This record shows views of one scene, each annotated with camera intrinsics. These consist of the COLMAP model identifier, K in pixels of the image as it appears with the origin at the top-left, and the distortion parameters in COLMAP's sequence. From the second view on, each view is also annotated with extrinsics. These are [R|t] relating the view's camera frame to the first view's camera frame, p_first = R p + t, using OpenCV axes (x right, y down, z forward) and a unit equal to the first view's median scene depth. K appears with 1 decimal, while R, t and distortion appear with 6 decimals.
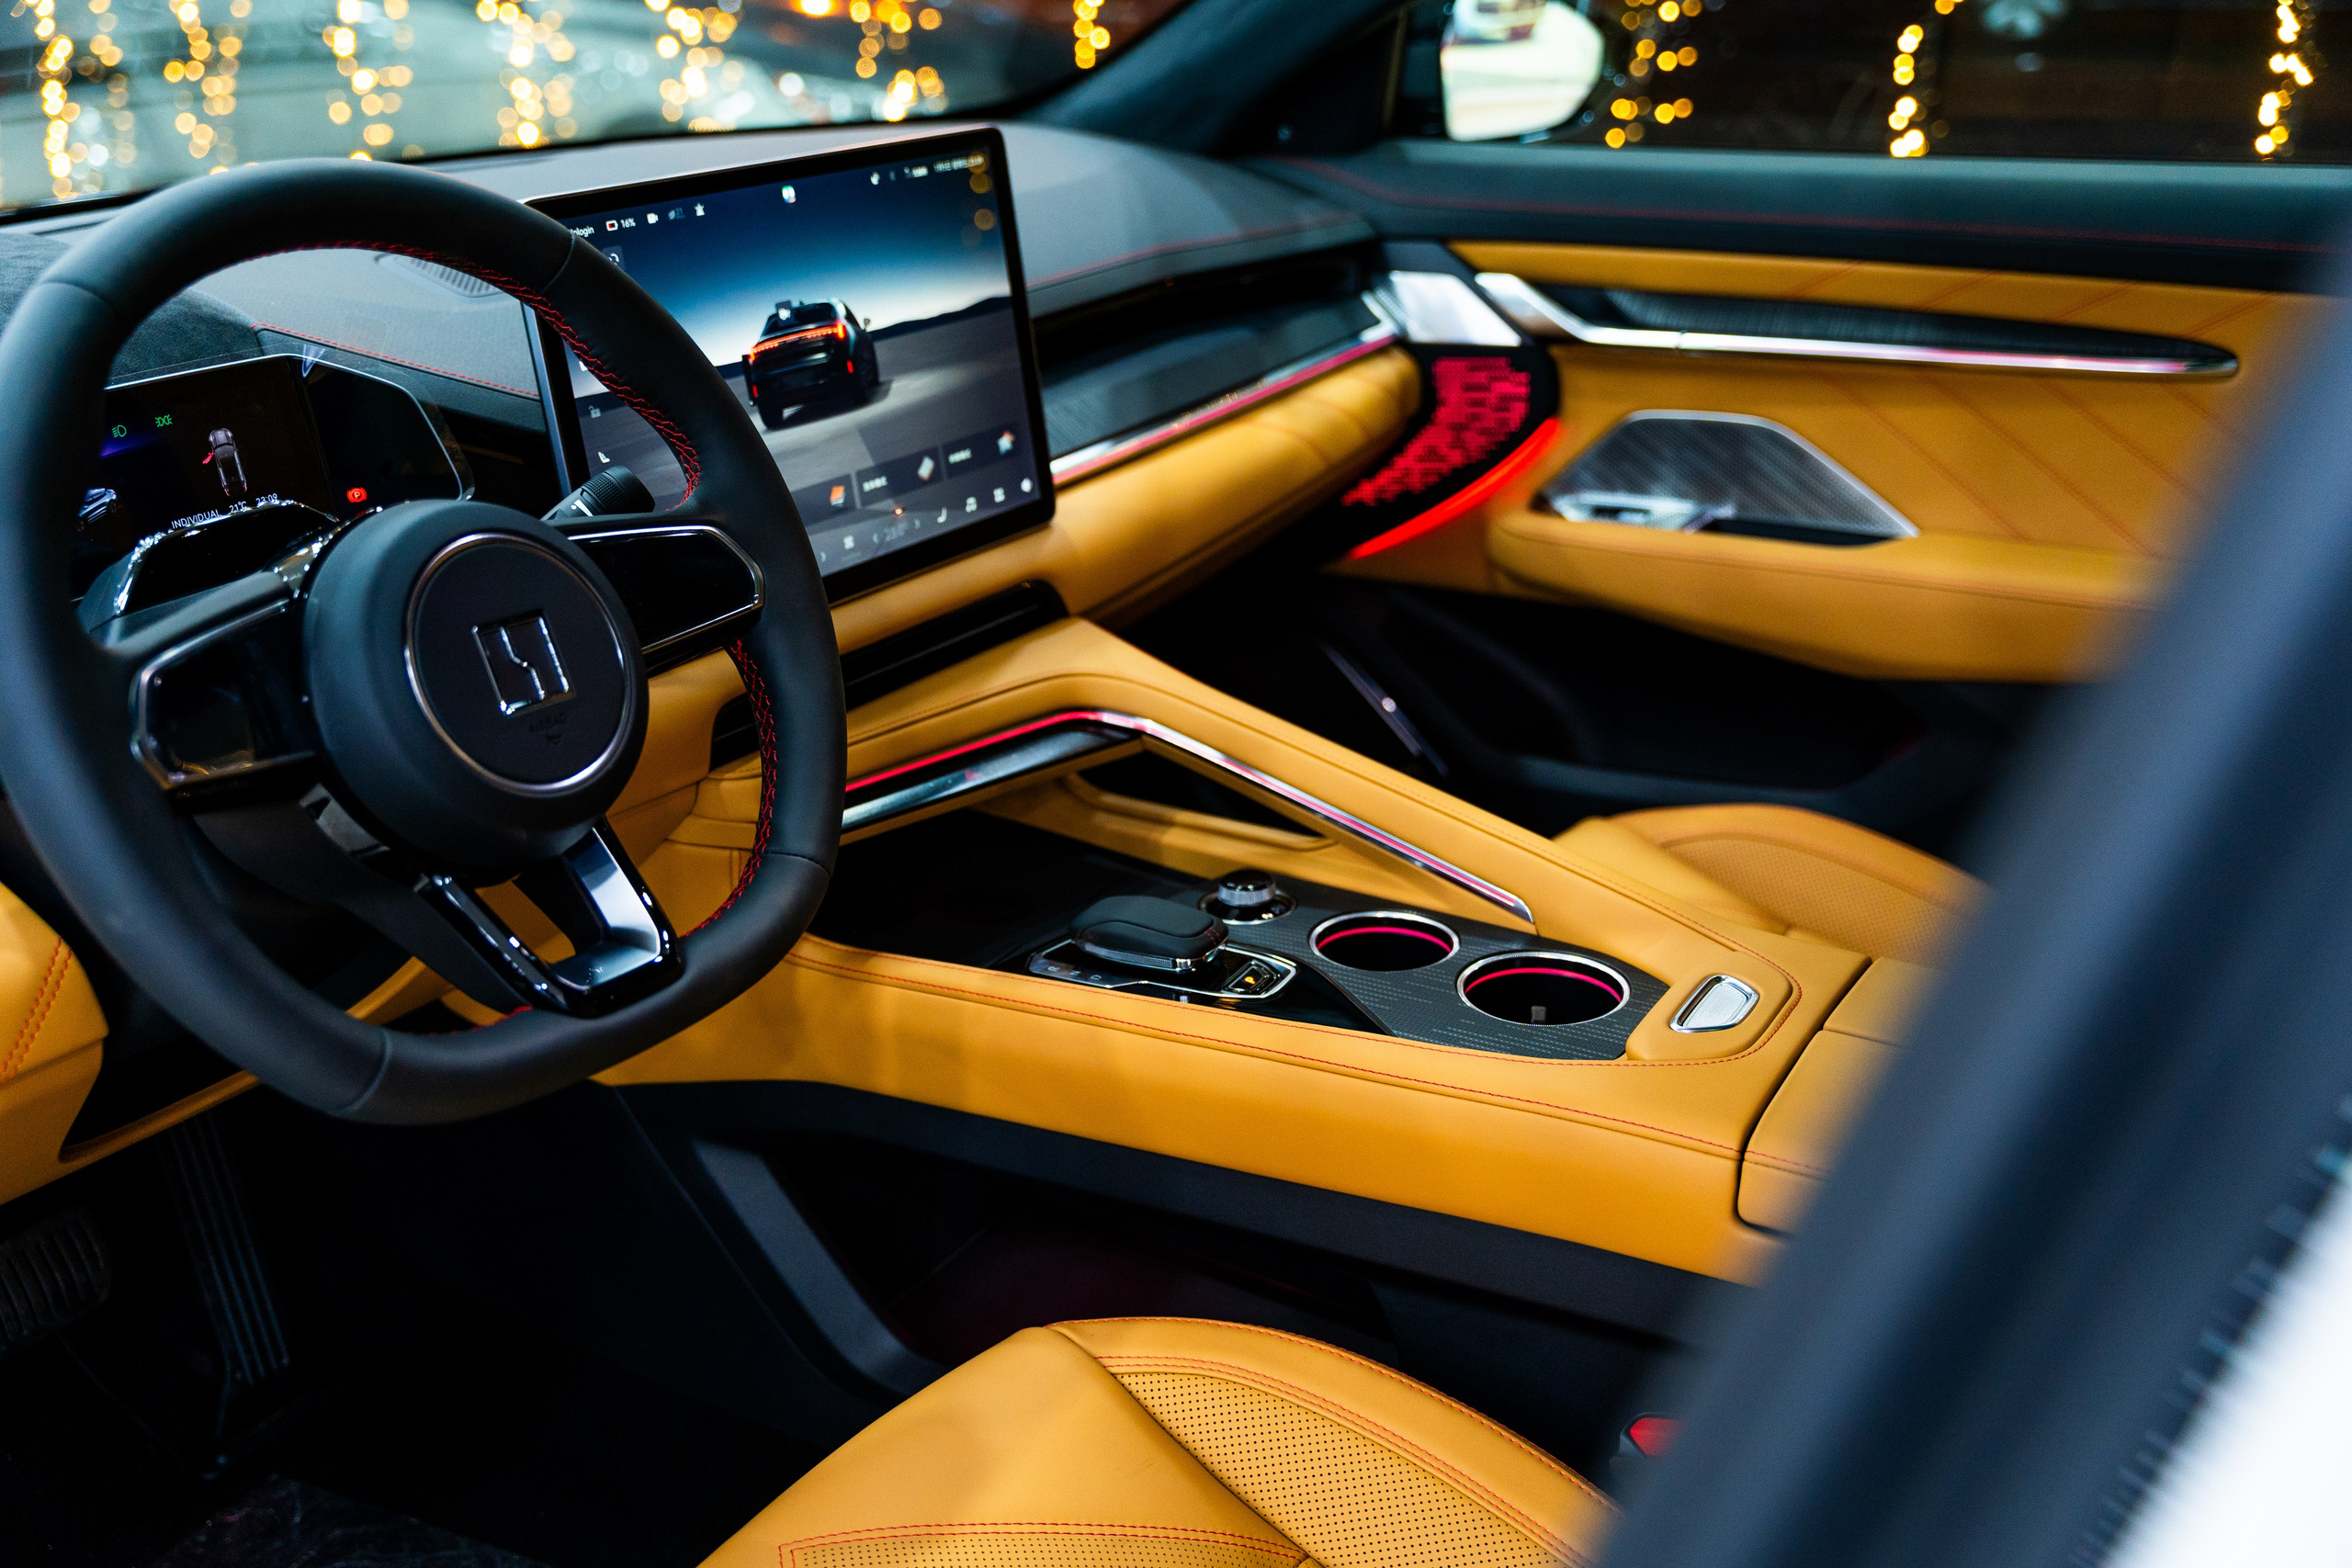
lens RADIAL K [[2221.9, 0, 1176.0], [0, 2221.9, 784.0], [0, 0, 1]] dist [-0.000277, 0.007628]
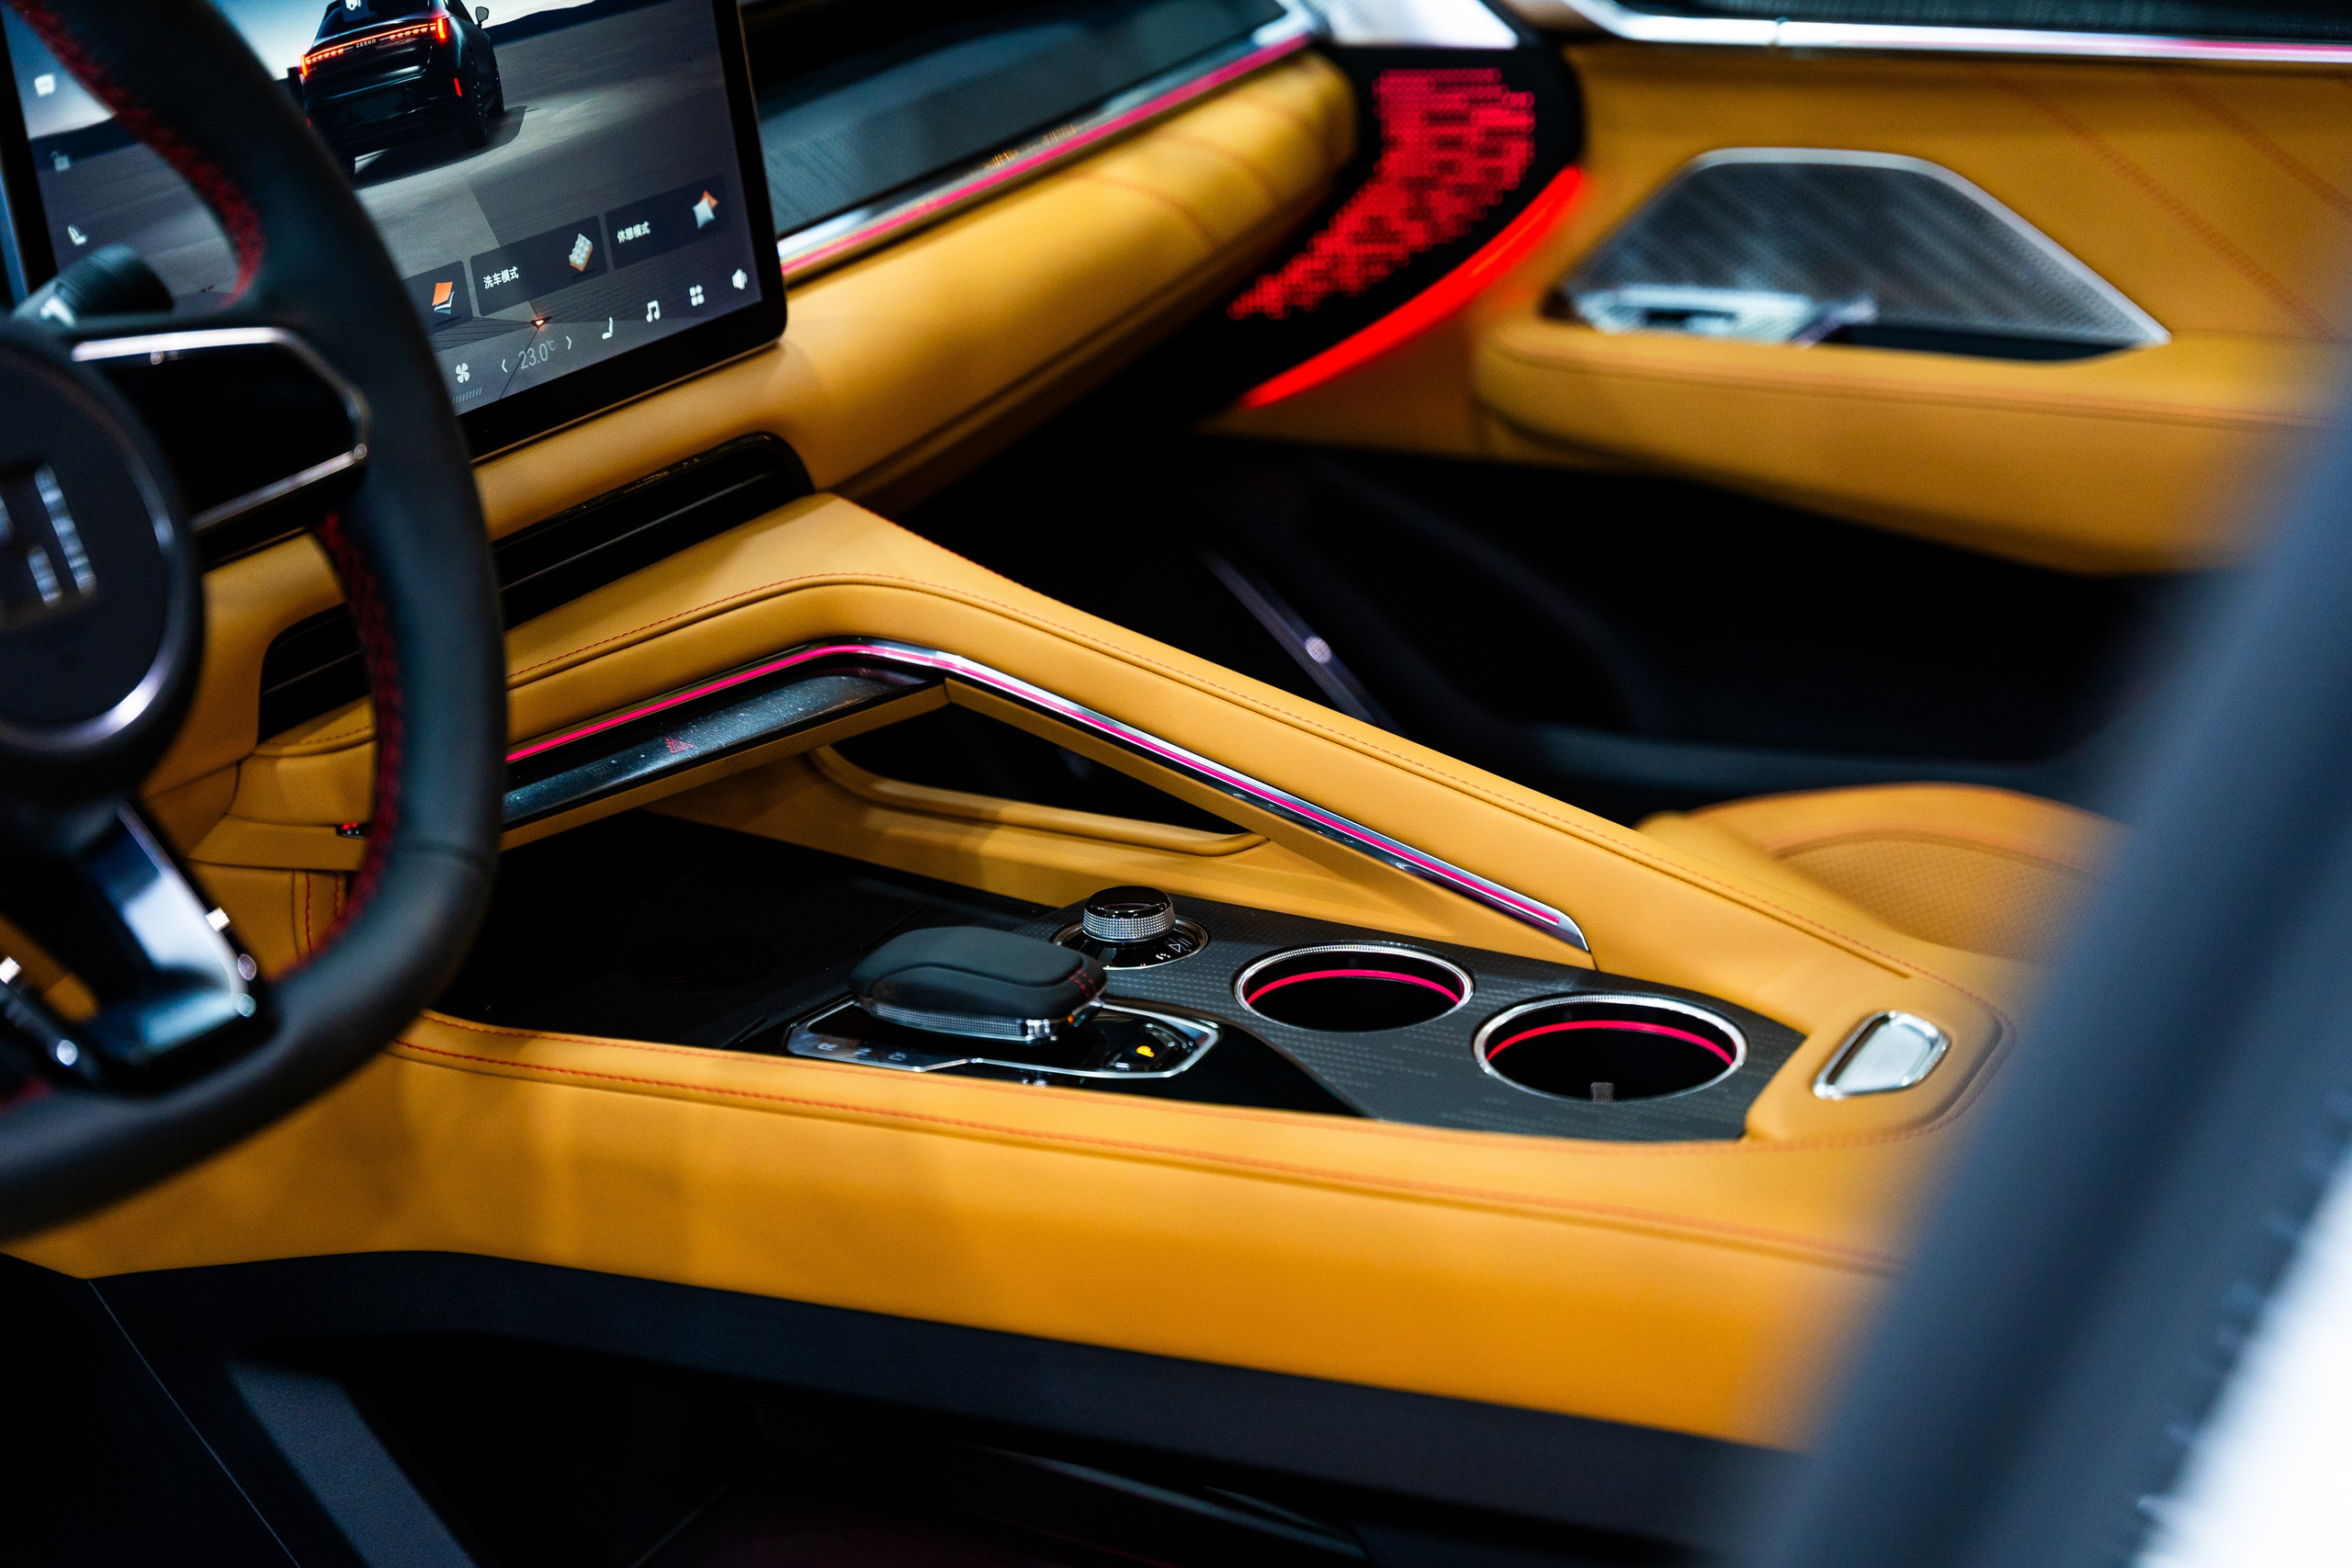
lens RADIAL K [[3945.0, 0, 1176.0], [0, 3945.0, 784.0], [0, 0, 1]] dist [0.034399, -0.069743]
pose [[0.996949, -0.029685, 0.072195, -0.032515], [0.031020, 0.999367, -0.017441, 0.029498], [-0.071632, 0.019627, 0.997238, -0.098775]]
